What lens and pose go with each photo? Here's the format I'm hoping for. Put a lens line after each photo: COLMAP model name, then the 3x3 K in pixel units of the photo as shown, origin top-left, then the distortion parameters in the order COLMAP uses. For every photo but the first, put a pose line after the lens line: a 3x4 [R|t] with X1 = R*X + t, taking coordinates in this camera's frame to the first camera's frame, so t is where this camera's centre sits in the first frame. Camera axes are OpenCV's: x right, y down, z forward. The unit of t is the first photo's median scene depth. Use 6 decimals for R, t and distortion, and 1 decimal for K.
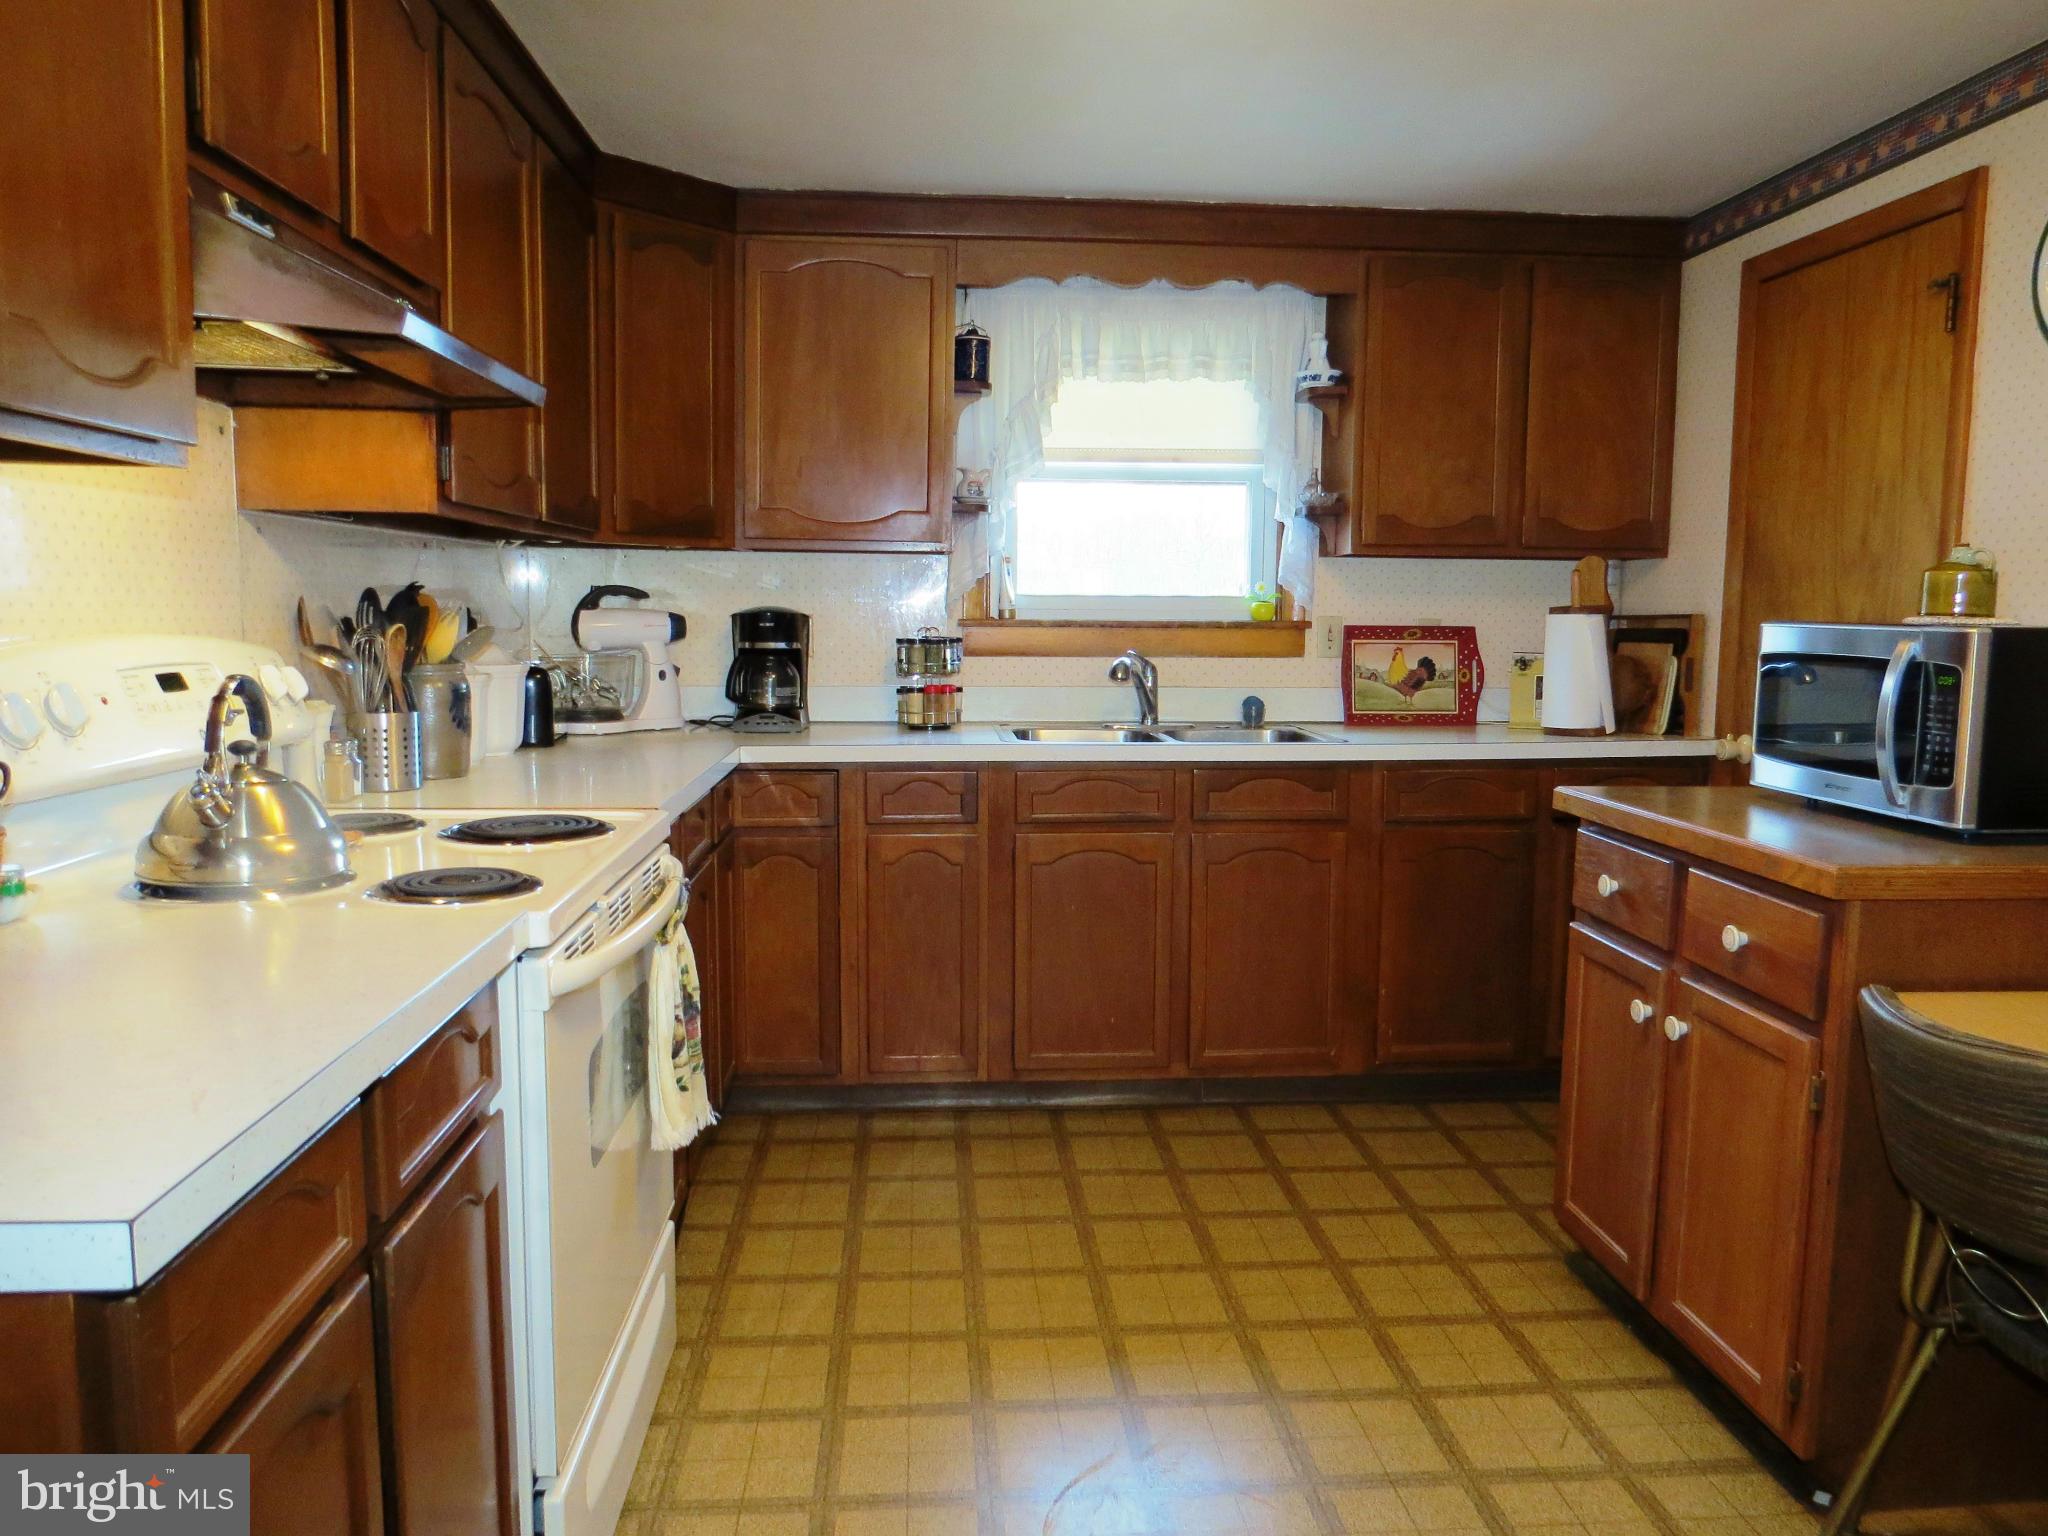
lens RADIAL K [[1481.0, 0, 1029.0], [0, 1481.0, 773.0], [0, 0, 1]] dist [-0.007368, -0.002194]
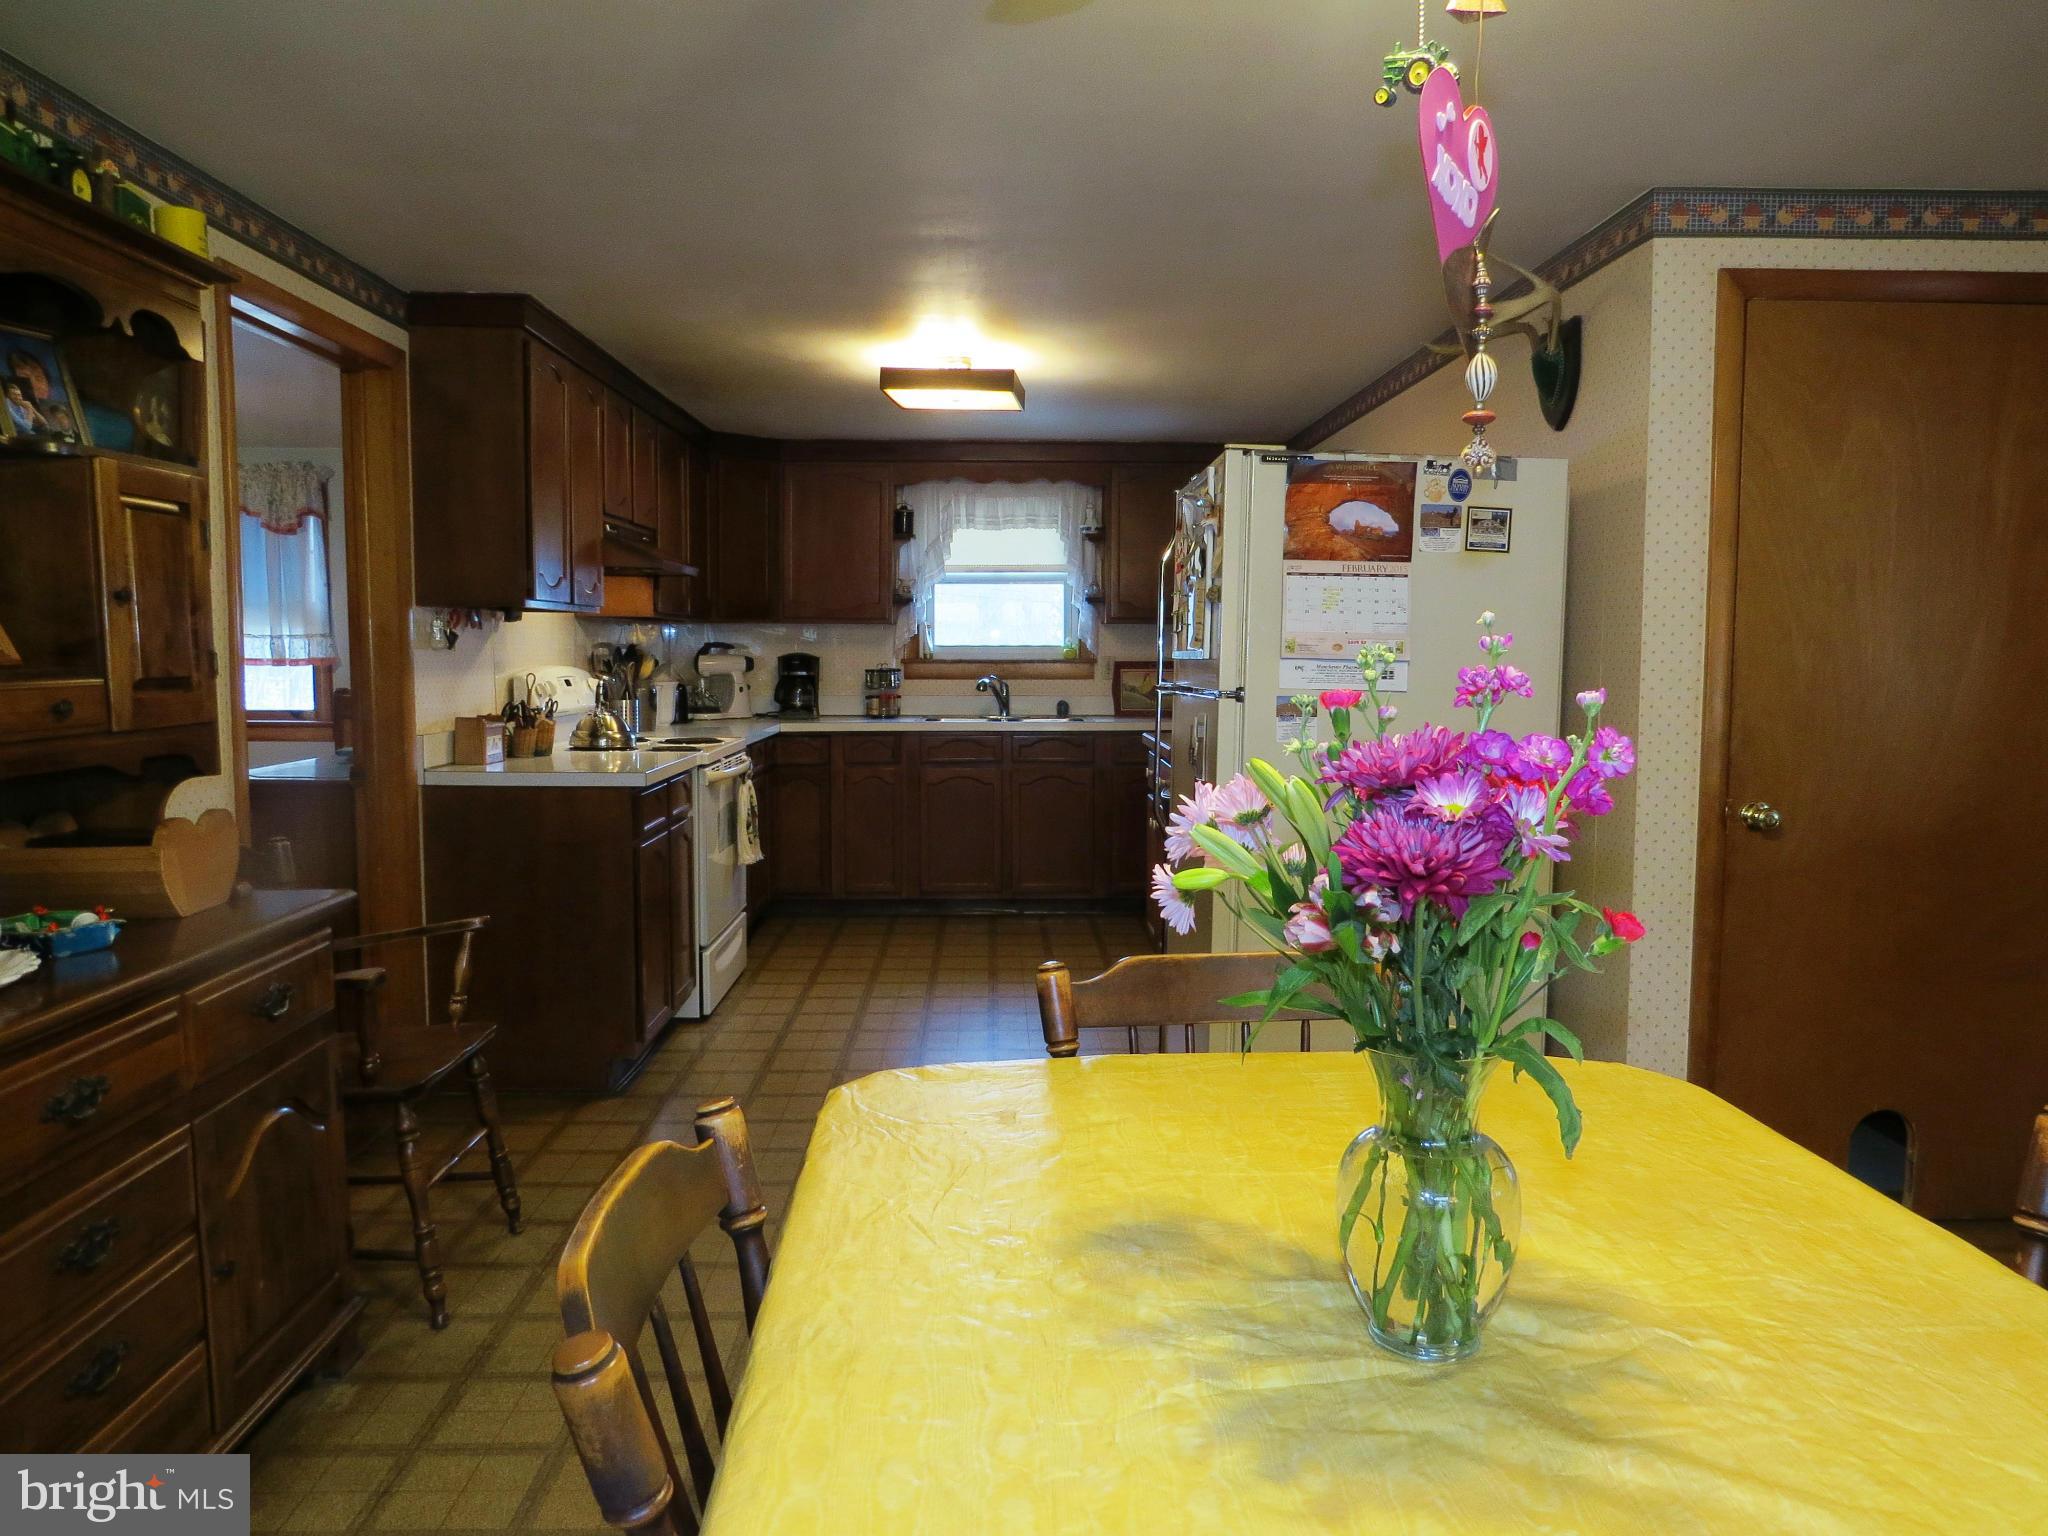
lens RADIAL K [[1481.0, 0, 1022.0], [0, 1481.0, 766.3], [0, 0, 1]] dist [-0.007368, -0.002194]
pose [[0.998738, -0.002248, -0.050180, 0.204011], [0.000605, 0.999464, -0.032730, 0.093759], [0.050226, 0.032658, 0.998204, -0.863144]]
